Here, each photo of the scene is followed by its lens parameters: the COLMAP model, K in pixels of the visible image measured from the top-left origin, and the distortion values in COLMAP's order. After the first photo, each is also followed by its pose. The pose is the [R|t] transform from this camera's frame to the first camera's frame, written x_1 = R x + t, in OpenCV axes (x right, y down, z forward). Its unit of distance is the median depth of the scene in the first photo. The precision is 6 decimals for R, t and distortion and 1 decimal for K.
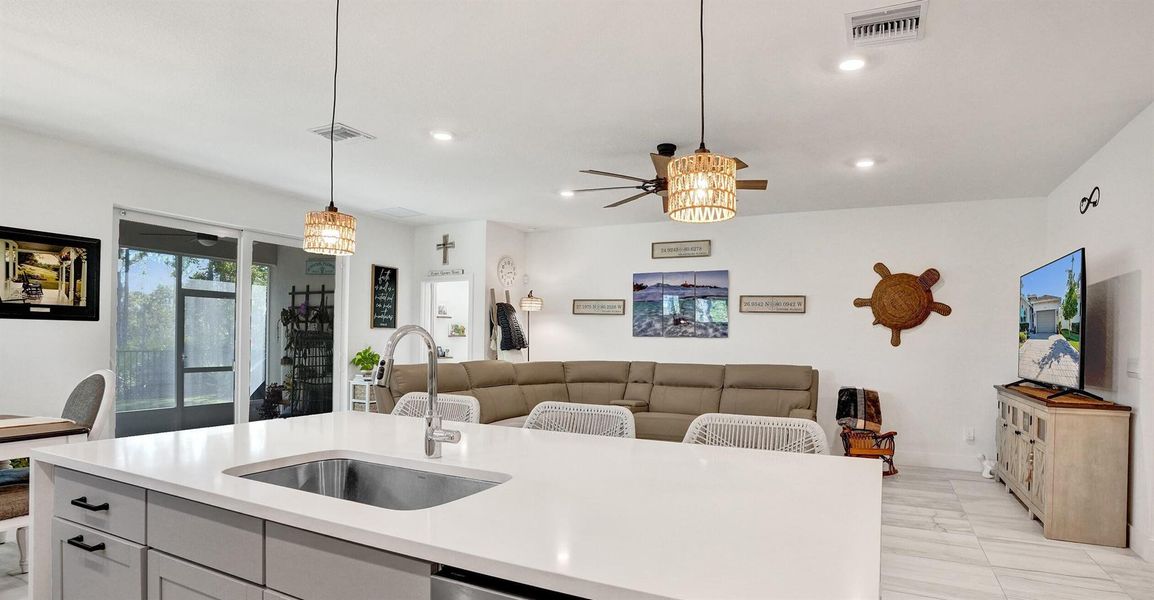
lens RADIAL K [[596.0, 0, 580.2], [0, 596.0, 331.0], [0, 0, 1]] dist [-0.001809, 0.026396]
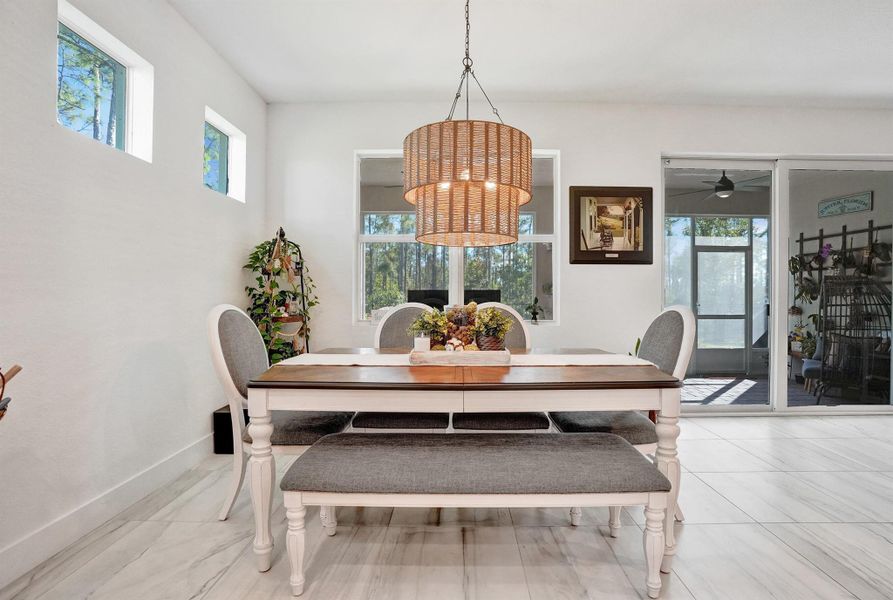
lens RADIAL K [[419.9, 0, 451.7], [0, 419.9, 298.7], [0, 0, 1]] dist [-0.044458, 0.000748]
pose [[0.493993, -0.007446, -0.869434, -0.345892], [0.015293, 0.999883, 0.000126, 0.039344], [0.869332, -0.013358, 0.494049, 0.336682]]
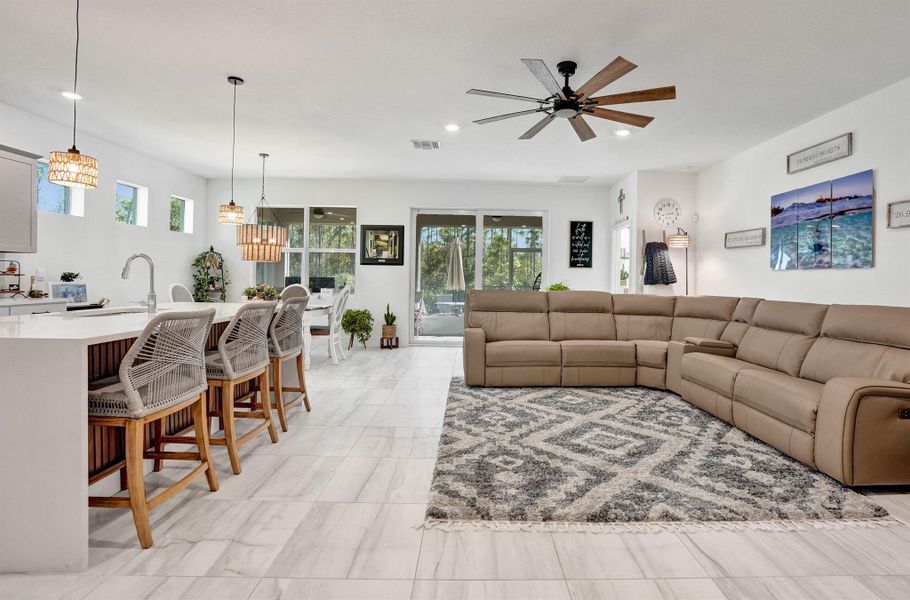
lens RADIAL K [[447.1, 0, 457.3], [0, 447.1, 277.5], [0, 0, 1]] dist [-0.003533, 0.000258]
pose [[0.477393, -0.005991, -0.878670, 0.636951], [0.001154, 0.999980, -0.006191, 0.034644], [0.878689, 0.001942, 0.477390, 0.443903]]
